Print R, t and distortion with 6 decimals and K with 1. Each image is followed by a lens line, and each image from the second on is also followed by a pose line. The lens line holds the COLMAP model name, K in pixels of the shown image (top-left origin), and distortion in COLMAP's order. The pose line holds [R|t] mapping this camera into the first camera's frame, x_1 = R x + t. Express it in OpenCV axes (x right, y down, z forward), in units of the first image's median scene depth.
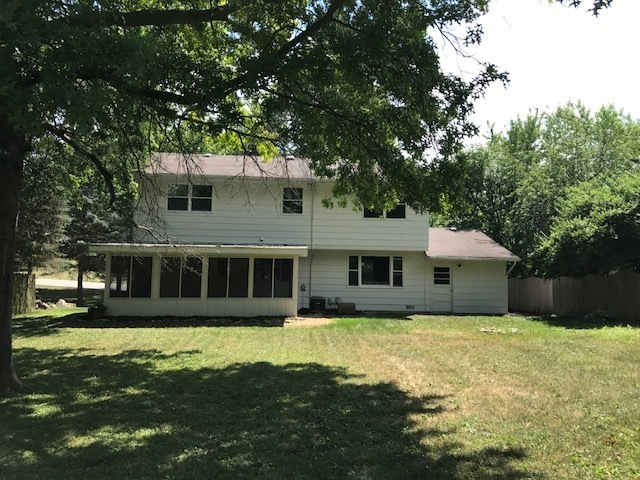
lens RADIAL K [[523.4, 0, 322.7], [0, 523.4, 228.1], [0, 0, 1]] dist [0.023438, -0.016330]
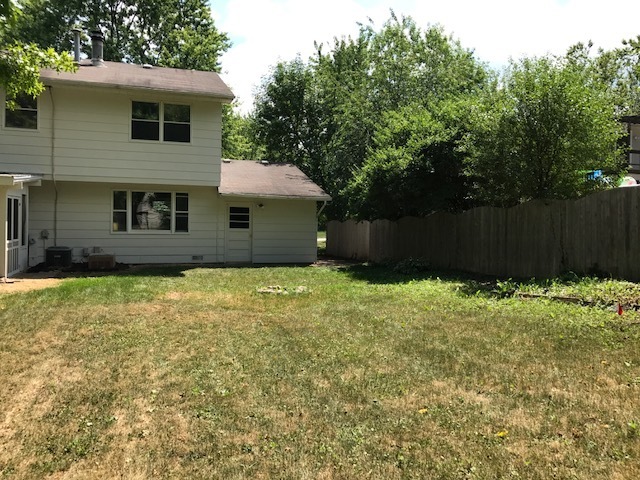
lens RADIAL K [[523.4, 0, 321.1], [0, 523.4, 233.9], [0, 0, 1]] dist [0.023438, -0.016330]
pose [[0.962853, -0.007538, 0.269922, 0.137505], [-0.024868, 0.992887, 0.116437, 0.019713], [-0.268880, -0.118824, 0.955816, 0.206417]]
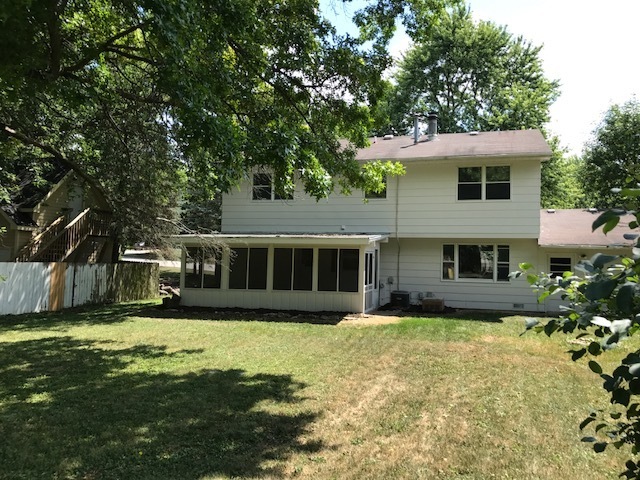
lens RADIAL K [[523.4, 0, 321.3], [0, 523.4, 234.9], [0, 0, 1]] dist [0.023438, -0.016330]
pose [[0.938525, -0.013437, -0.344949, 0.167025], [0.026929, 0.999047, 0.034351, 0.001316], [0.344159, -0.041529, 0.937993, 0.115743]]
